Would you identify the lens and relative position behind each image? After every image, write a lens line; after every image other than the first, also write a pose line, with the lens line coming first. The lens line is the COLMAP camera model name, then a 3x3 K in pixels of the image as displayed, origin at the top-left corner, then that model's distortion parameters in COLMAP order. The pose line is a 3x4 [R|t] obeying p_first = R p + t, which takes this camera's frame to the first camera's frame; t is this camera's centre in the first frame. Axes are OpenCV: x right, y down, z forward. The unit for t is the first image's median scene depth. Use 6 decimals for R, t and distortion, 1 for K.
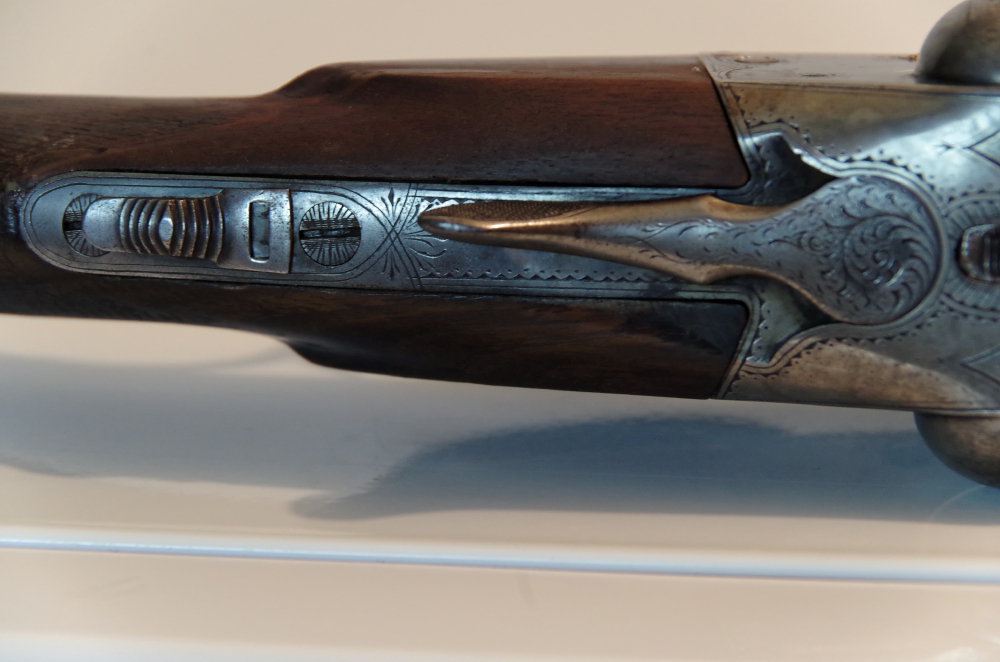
lens RADIAL K [[4588.8, 0, 499.9], [0, 4588.8, 334.2], [0, 0, 1]] dist [-0.498432, 0.000000]
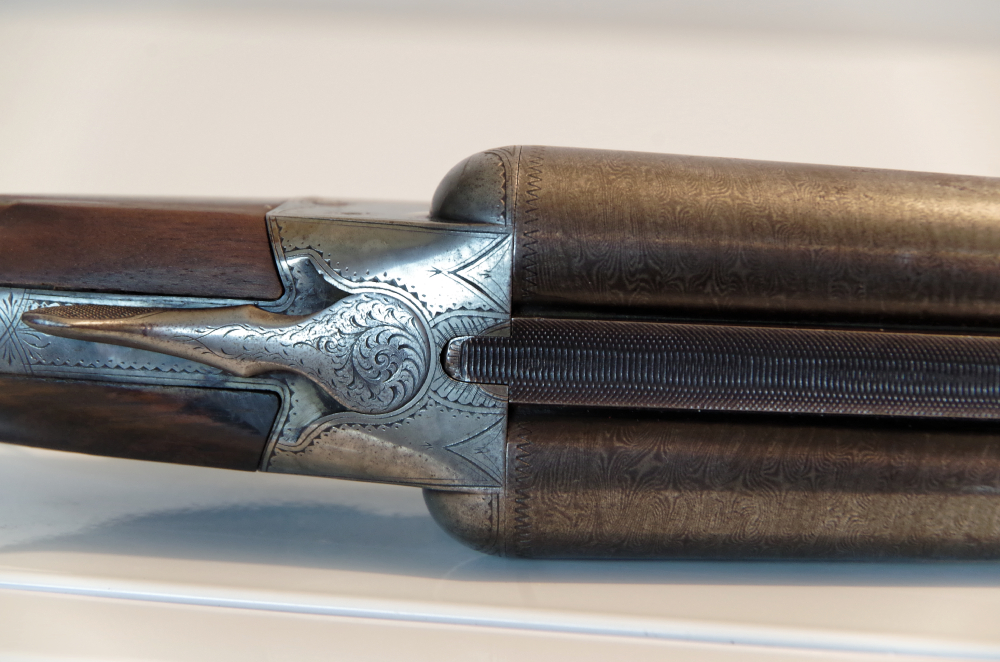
lens RADIAL K [[4588.8, 0, 500.6], [0, 4588.8, 328.4], [0, 0, 1]] dist [-0.498432, 0.000000]
pose [[0.995749, 0.036675, -0.084492, 0.218039], [-0.041074, 0.997857, -0.050929, 0.036517], [0.082443, 0.054183, 0.995122, -0.233588]]
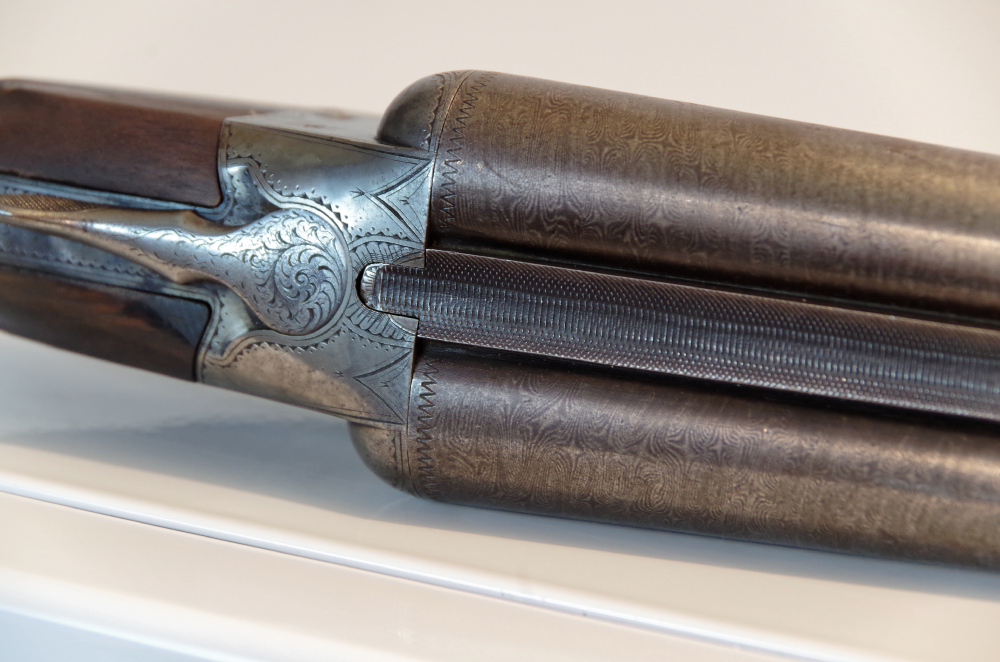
lens RADIAL K [[4588.8, 0, 499.7], [0, 4588.8, 331.4], [0, 0, 1]] dist [-0.498432, 0.000000]
pose [[0.928989, 0.137860, -0.343474, 0.538032], [-0.150919, 0.988480, -0.011441, 0.002554], [0.337940, 0.062465, 0.939093, -0.102042]]
